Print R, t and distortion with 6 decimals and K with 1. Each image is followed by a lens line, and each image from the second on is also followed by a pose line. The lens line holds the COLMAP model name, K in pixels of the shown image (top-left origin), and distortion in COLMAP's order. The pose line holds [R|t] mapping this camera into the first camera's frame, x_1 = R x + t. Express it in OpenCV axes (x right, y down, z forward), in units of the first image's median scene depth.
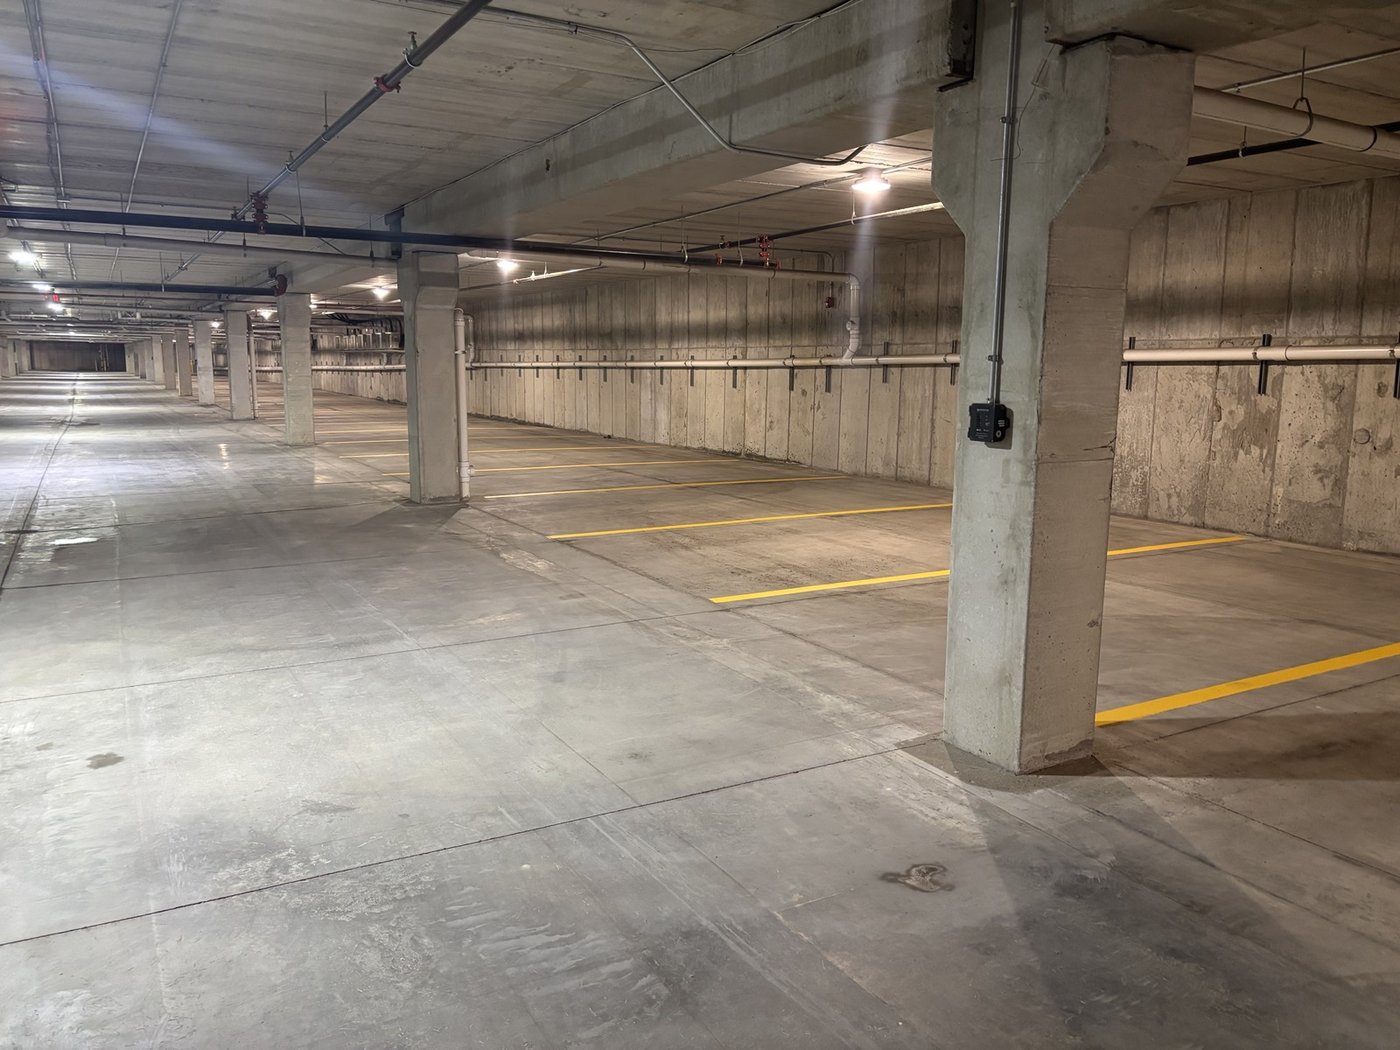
lens RADIAL K [[1032.8, 0, 700.0], [0, 1032.8, 525.0], [0, 0, 1]] dist [0.015328, -0.006731]
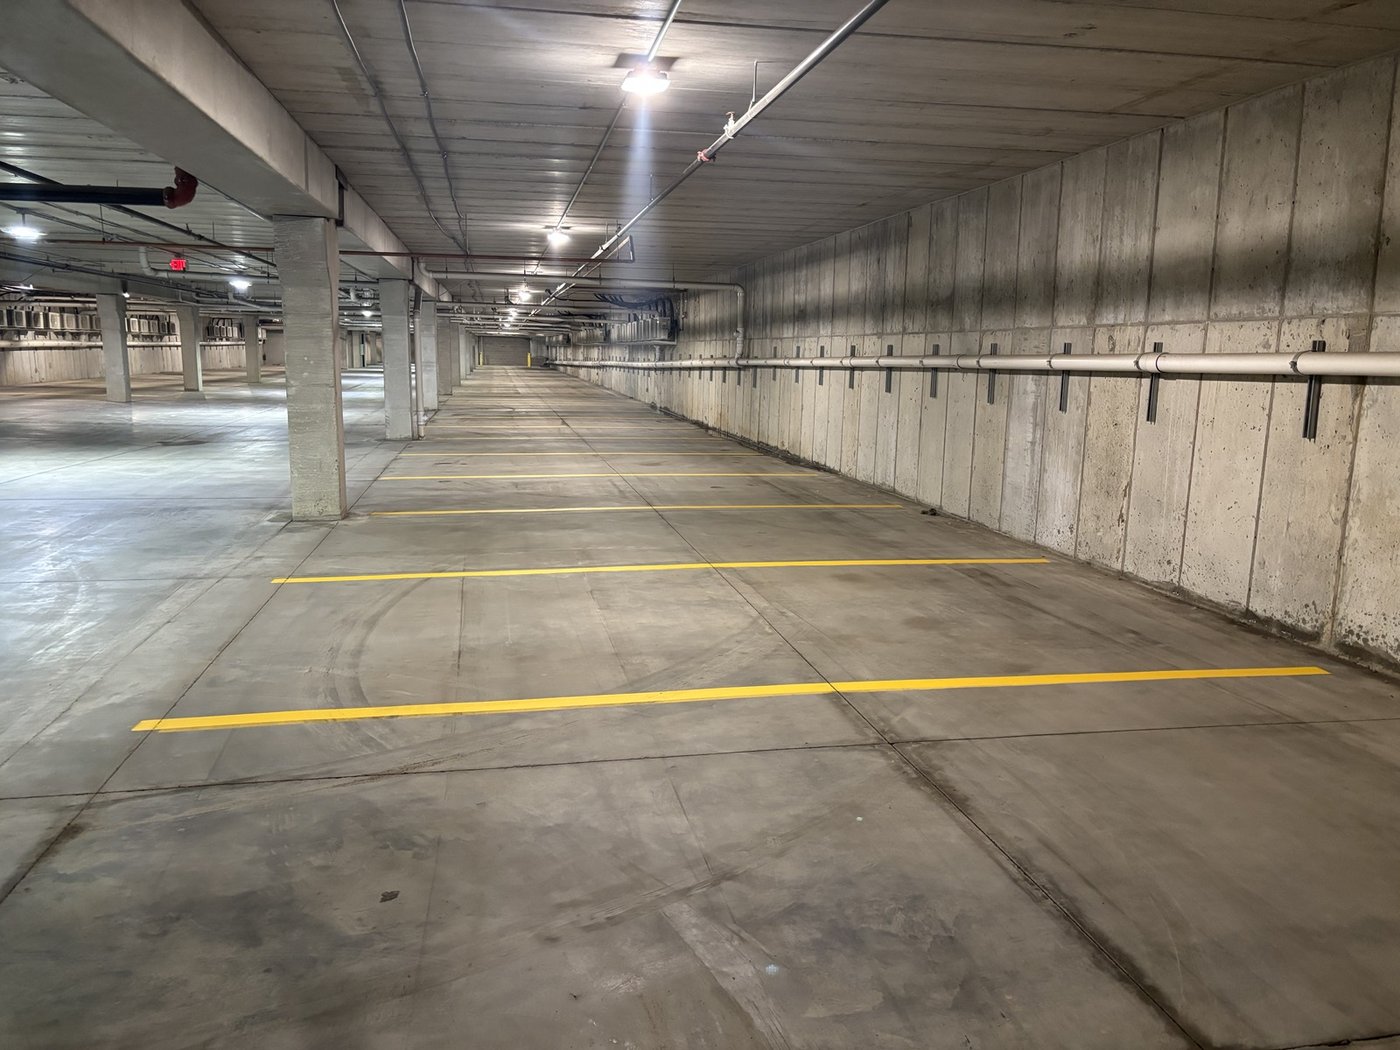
lens RADIAL K [[1032.8, 0, 700.0], [0, 1032.8, 525.0], [0, 0, 1]] dist [0.015328, -0.006731]
pose [[0.944412, 0.060962, -0.323063, -0.035701], [-0.060257, 0.998108, 0.012194, -0.081337], [0.323195, 0.007951, 0.946299, 0.521699]]
